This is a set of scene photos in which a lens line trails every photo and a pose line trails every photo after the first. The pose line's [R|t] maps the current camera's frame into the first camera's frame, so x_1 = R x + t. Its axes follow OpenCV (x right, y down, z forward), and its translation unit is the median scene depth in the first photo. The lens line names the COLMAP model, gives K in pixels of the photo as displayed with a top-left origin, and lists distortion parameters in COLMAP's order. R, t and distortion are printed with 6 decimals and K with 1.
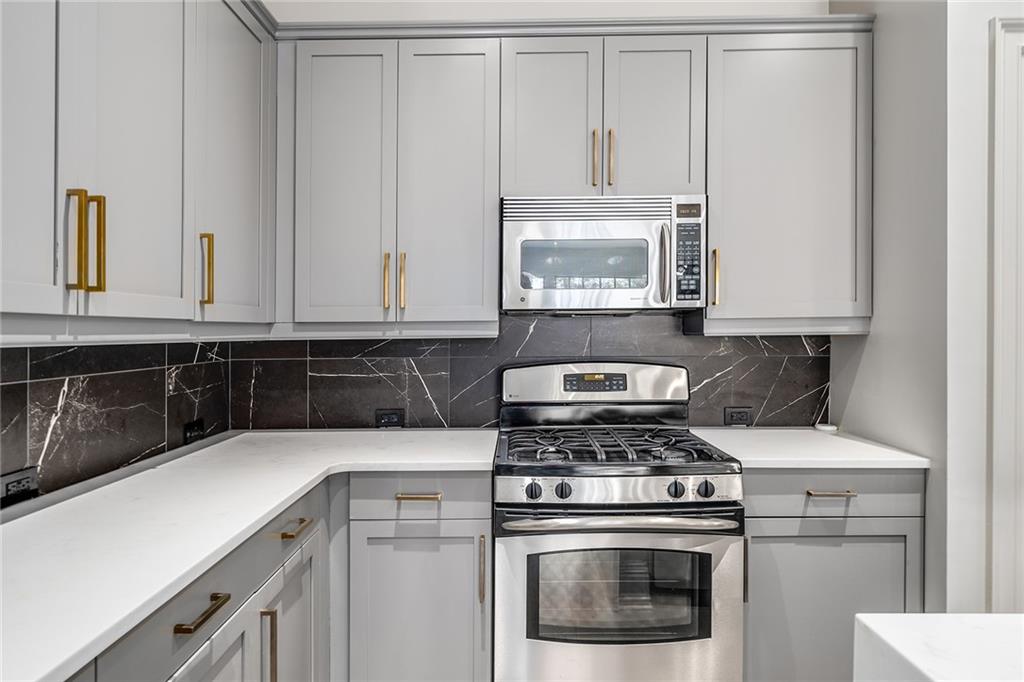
lens RADIAL K [[605.0, 0, 512.6], [0, 605.0, 332.0], [0, 0, 1]] dist [-0.001669, -0.000457]
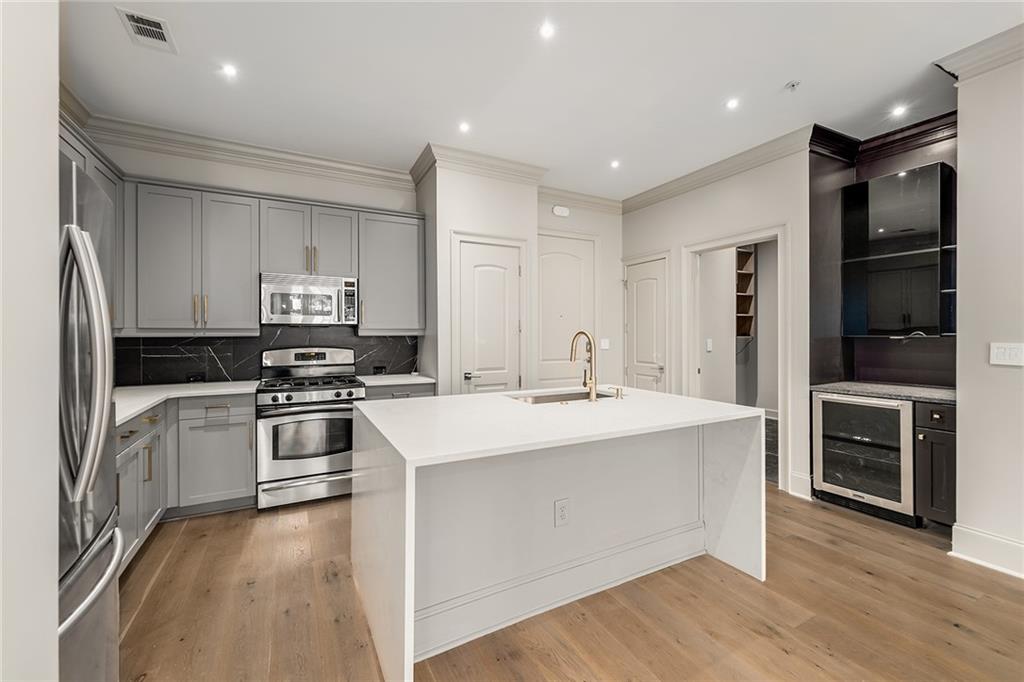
lens RADIAL K [[412.2, 0, 505.9], [0, 412.2, 341.1], [0, 0, 1]] dist [0.001348, 0.000182]
pose [[0.879261, -0.003322, 0.476329, 0.051198], [-0.003443, 0.999905, 0.013329, 0.003897], [-0.476328, -0.013359, 0.879166, -0.758504]]
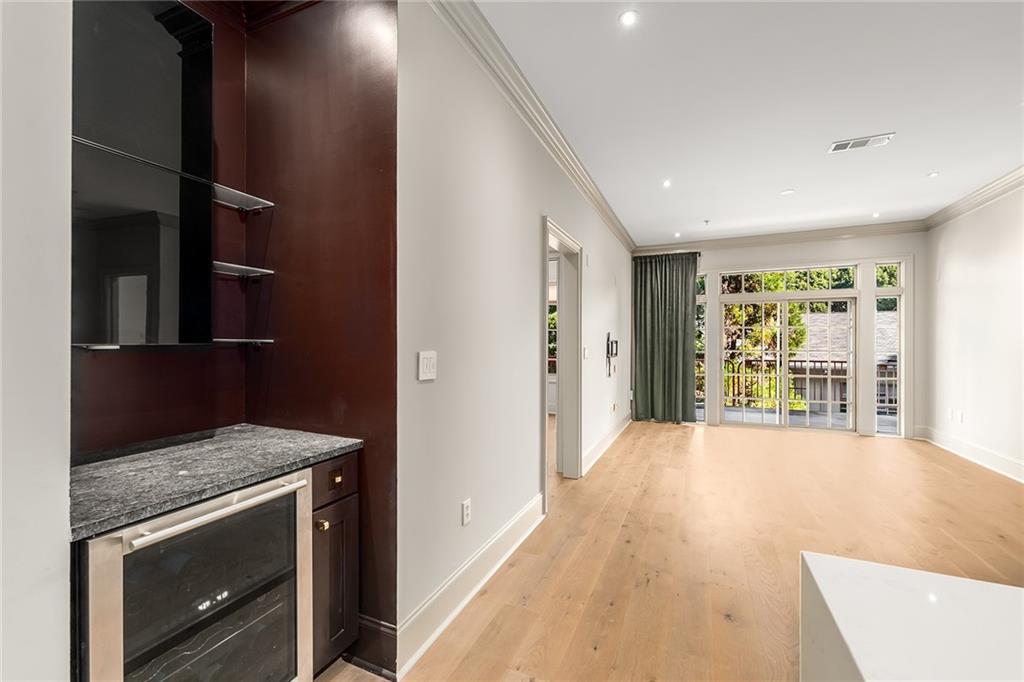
lens RADIAL K [[421.2, 0, 513.8], [0, 421.2, 347.0], [0, 0, 1]] dist [0.000517, -0.000046]
pose [[-0.920893, 0.000838, 0.389815, 1.175441], [0.003481, 0.999975, 0.006074, 0.005157], [-0.389801, 0.006951, -0.920873, 0.250075]]
